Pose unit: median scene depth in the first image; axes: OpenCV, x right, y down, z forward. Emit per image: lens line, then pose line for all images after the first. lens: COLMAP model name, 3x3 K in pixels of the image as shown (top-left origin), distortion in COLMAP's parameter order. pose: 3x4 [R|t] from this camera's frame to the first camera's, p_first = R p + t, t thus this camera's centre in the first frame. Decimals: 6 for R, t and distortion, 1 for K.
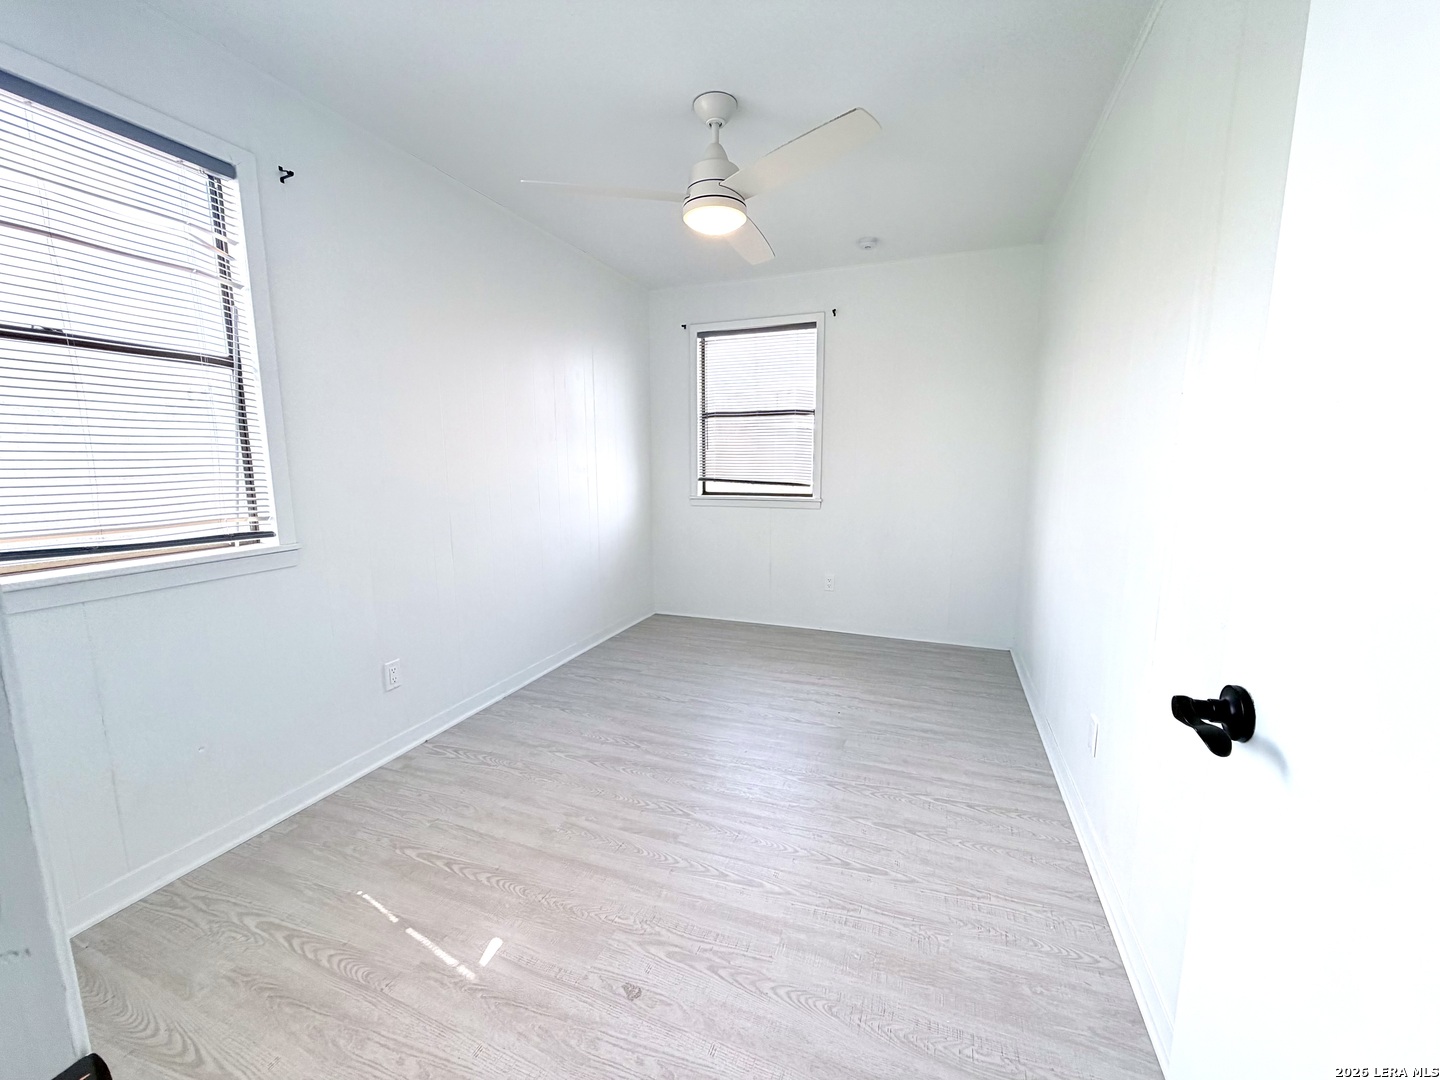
lens RADIAL K [[571.8, 0, 716.4], [0, 571.8, 541.1], [0, 0, 1]] dist [-0.001301, 0.000560]
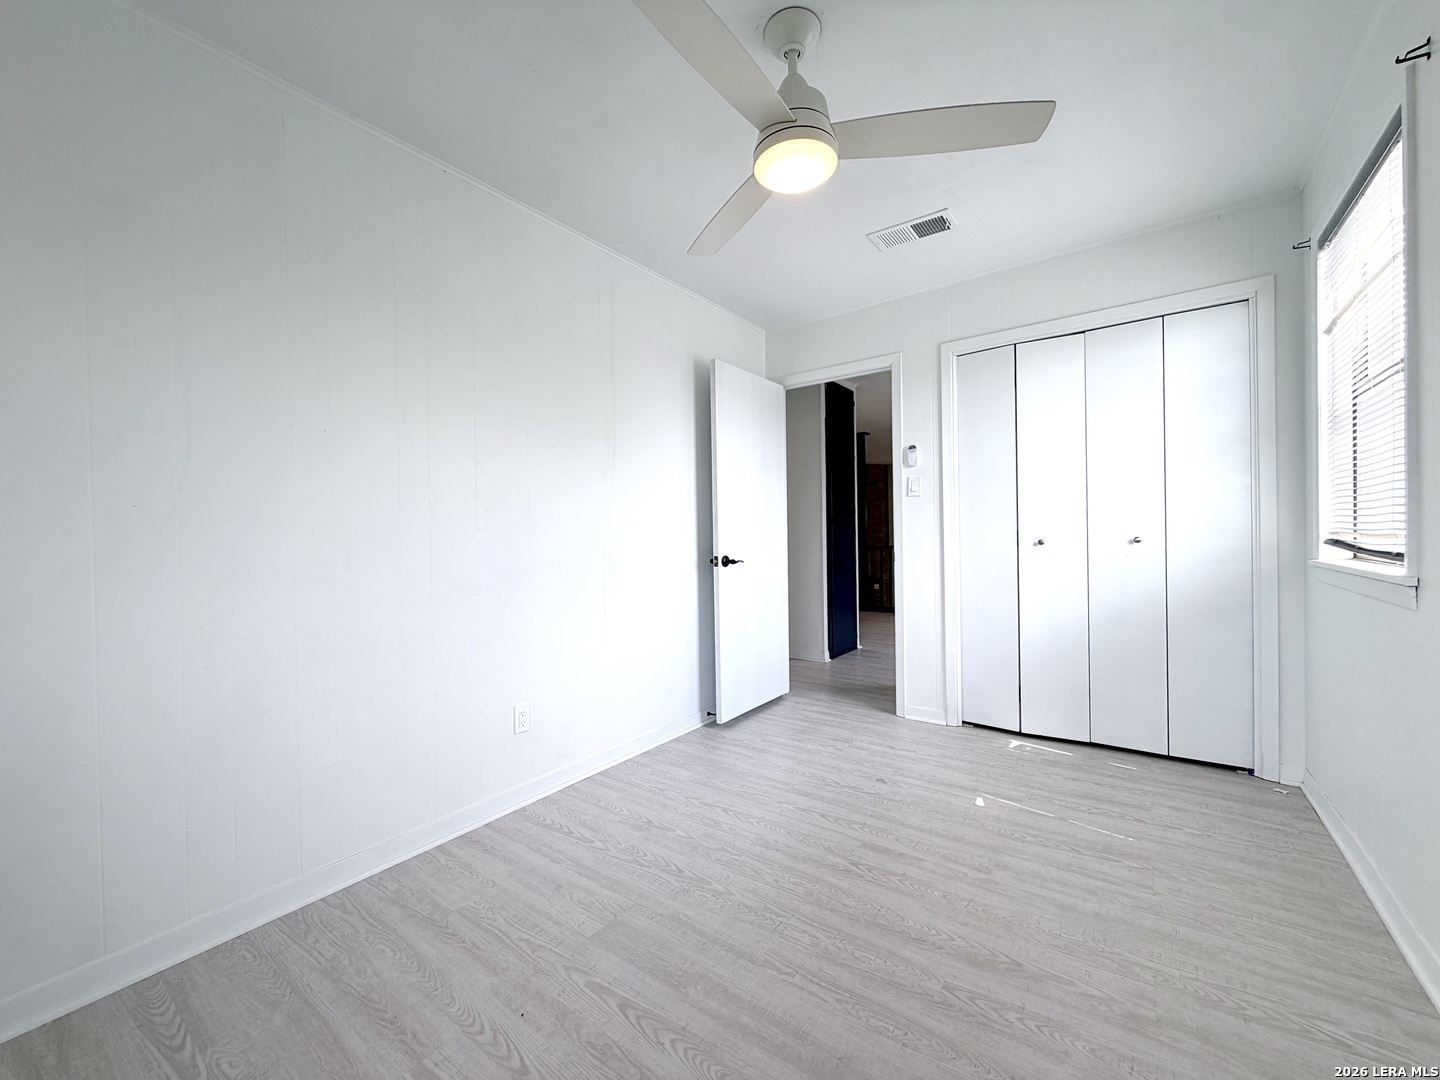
lens RADIAL K [[571.8, 0, 716.4], [0, 571.8, 541.1], [0, 0, 1]] dist [-0.001301, 0.000560]
pose [[-0.962895, 0.020106, 0.269125, -0.102315], [0.062132, 0.986949, 0.148566, -0.203100], [-0.262625, 0.159775, -0.951578, 1.936384]]
